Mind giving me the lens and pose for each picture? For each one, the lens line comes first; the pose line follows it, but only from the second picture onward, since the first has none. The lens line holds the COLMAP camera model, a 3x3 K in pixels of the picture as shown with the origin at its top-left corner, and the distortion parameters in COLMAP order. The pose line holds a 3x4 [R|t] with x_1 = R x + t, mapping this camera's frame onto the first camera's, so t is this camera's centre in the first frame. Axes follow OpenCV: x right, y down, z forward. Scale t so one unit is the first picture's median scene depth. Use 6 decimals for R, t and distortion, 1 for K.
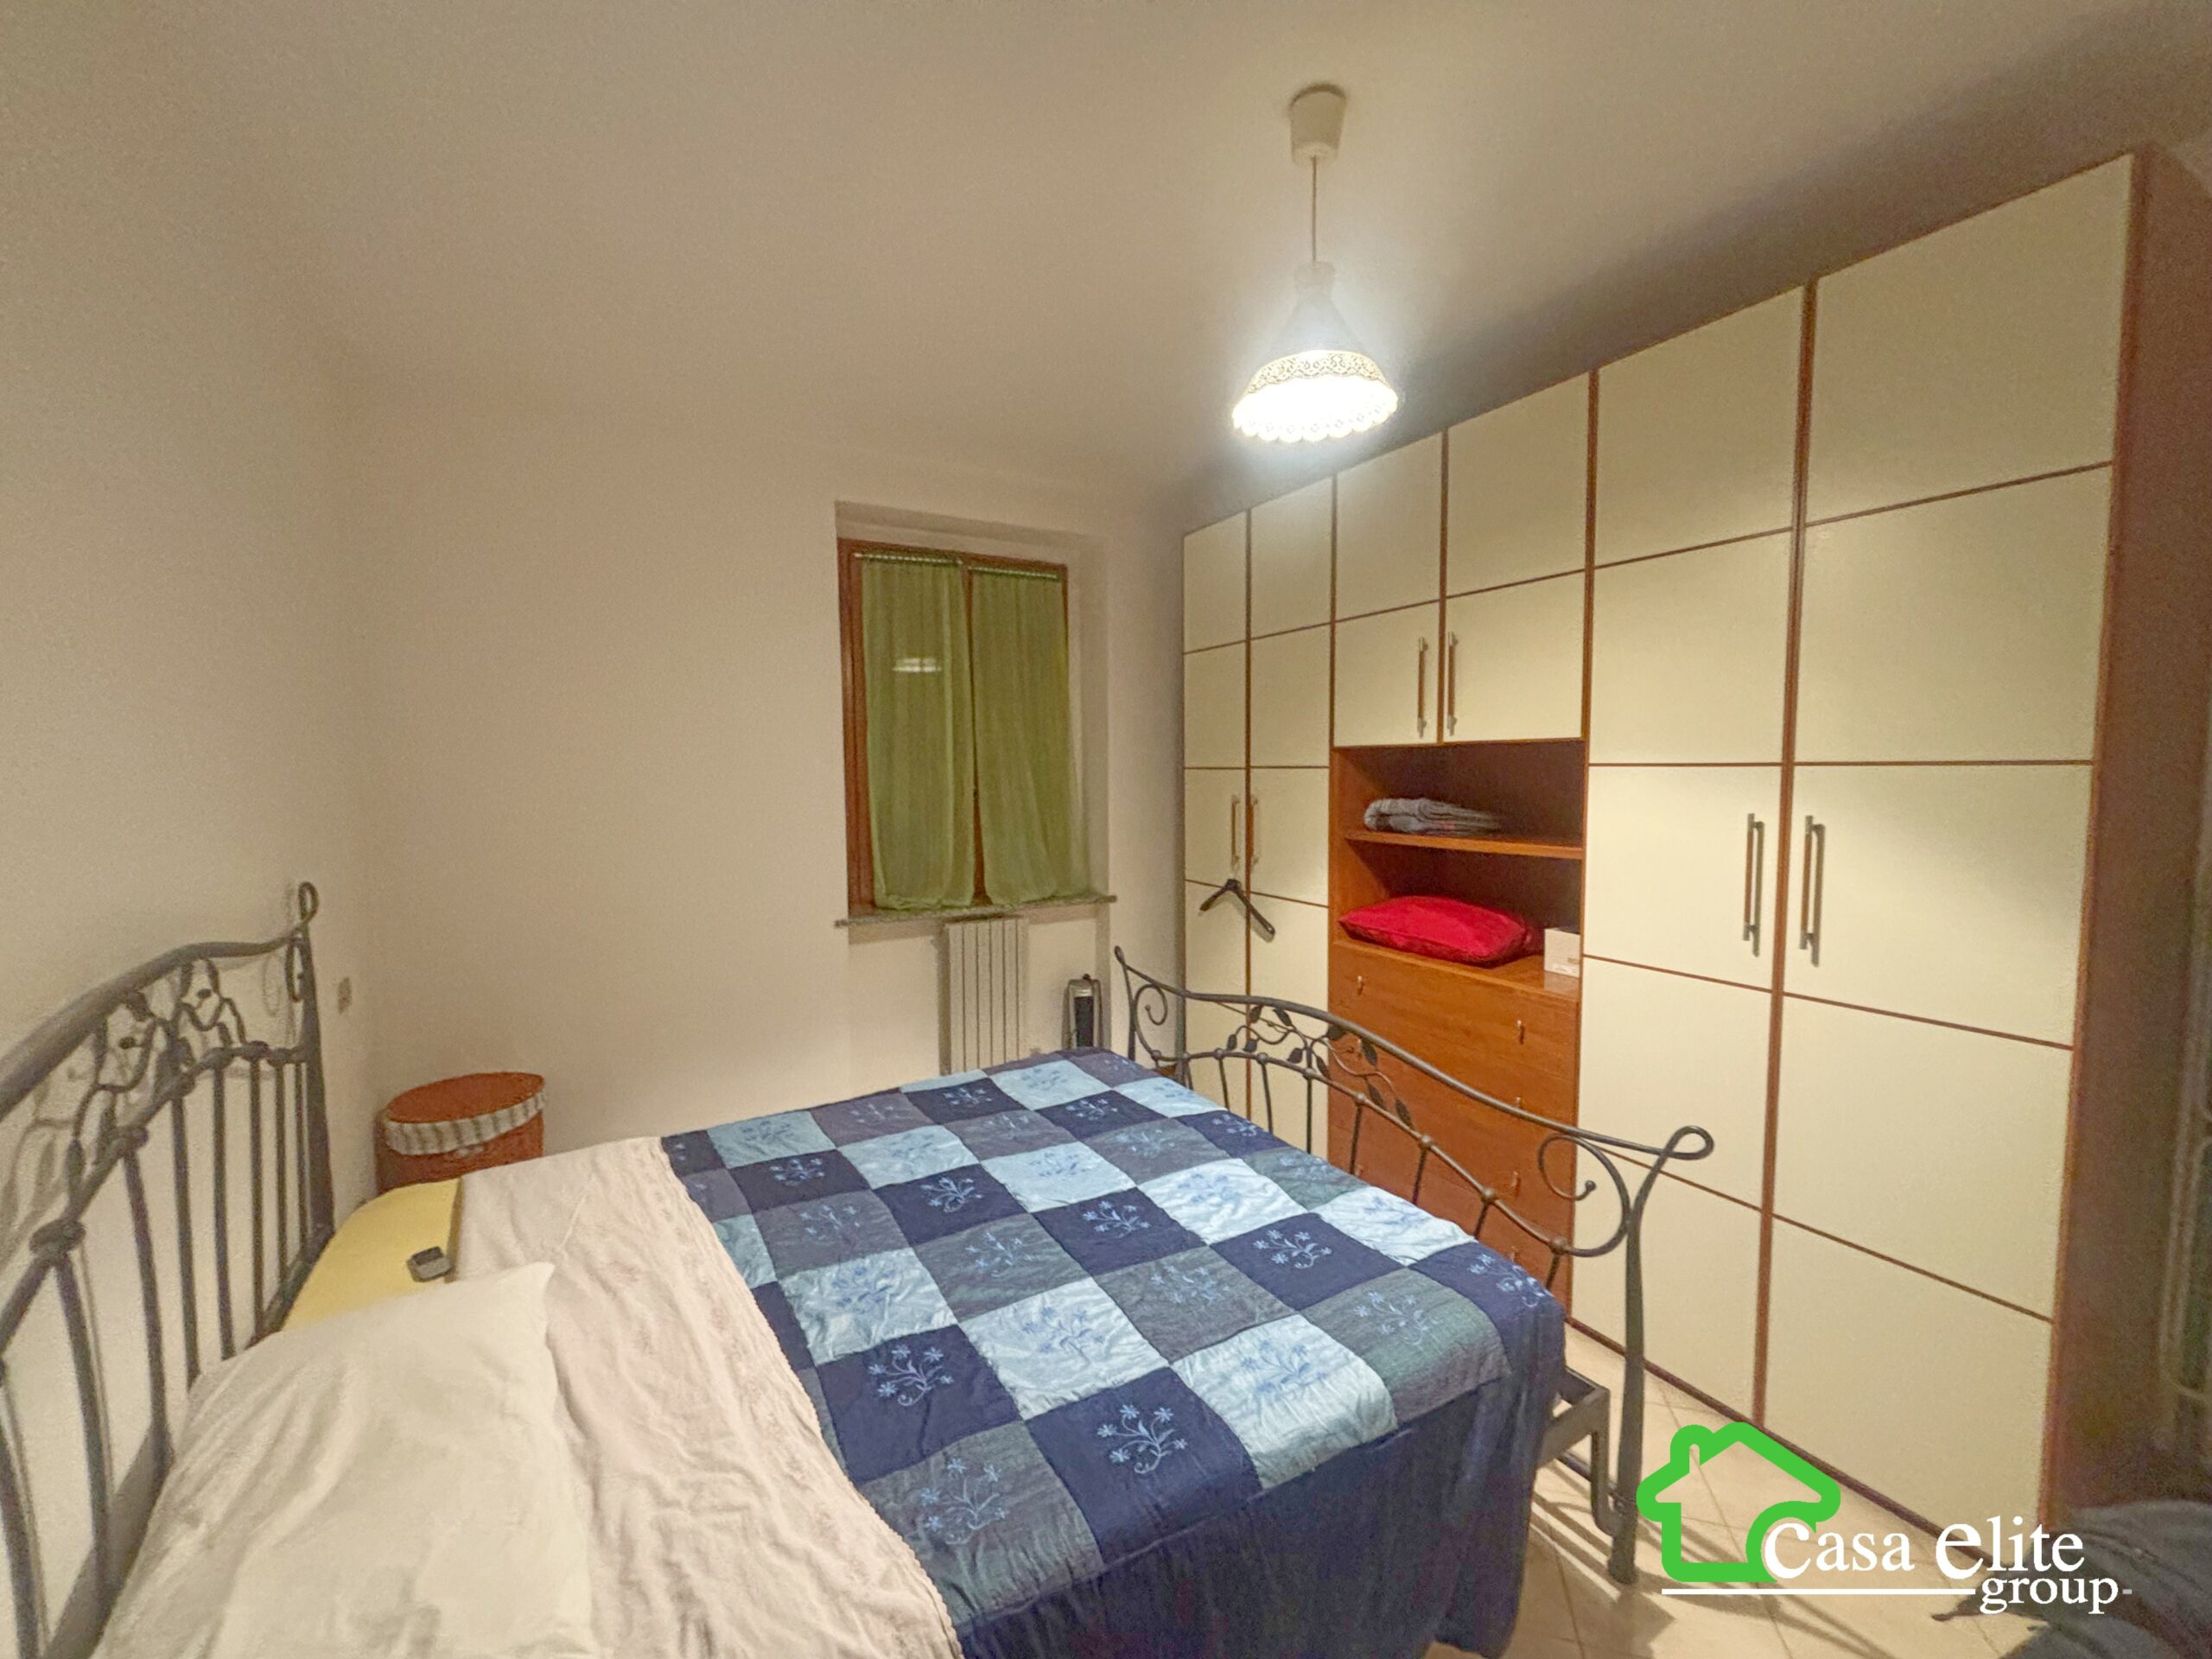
lens RADIAL K [[910.1, 0, 1095.6], [0, 910.1, 829.5], [0, 0, 1]] dist [0.010750, -0.000039]
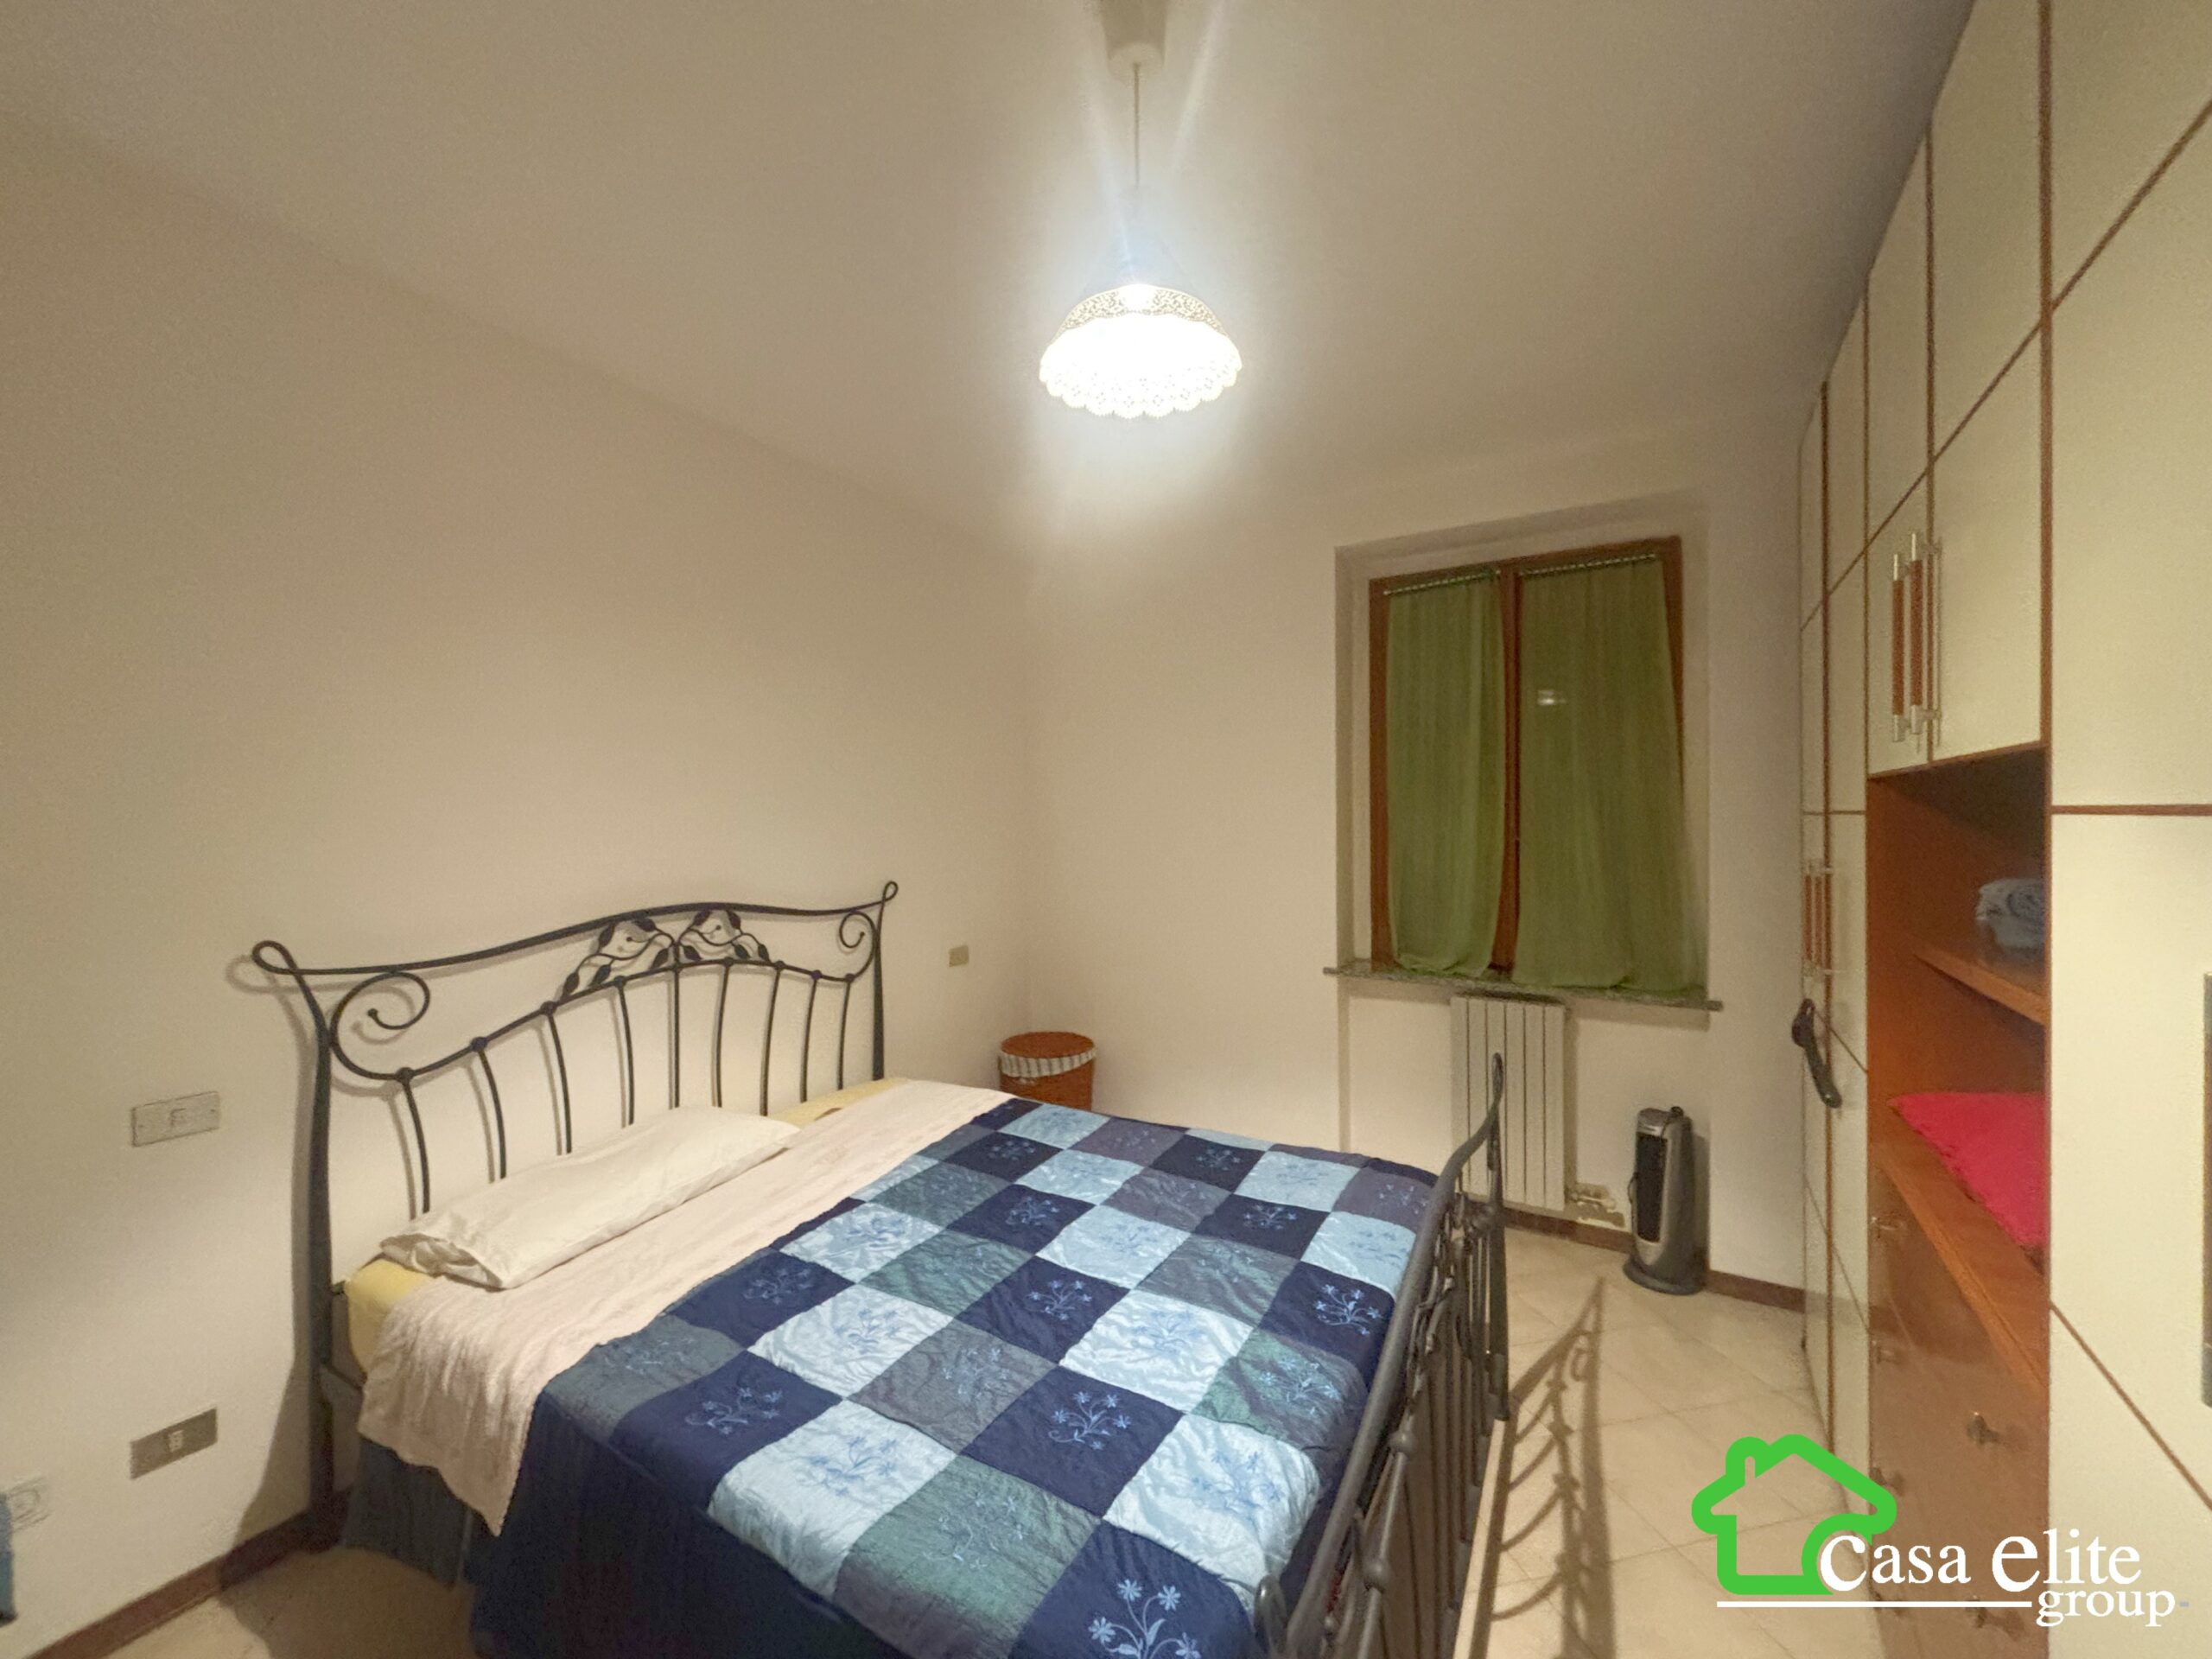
lens RADIAL K [[910.1, 0, 1093.3], [0, 910.1, 815.8], [0, 0, 1]] dist [0.010750, -0.000039]
pose [[0.464730, 0.002920, -0.885448, 0.717240], [-0.057297, 0.997998, -0.026782, -0.035601], [0.883597, 0.063180, 0.463967, 0.468591]]
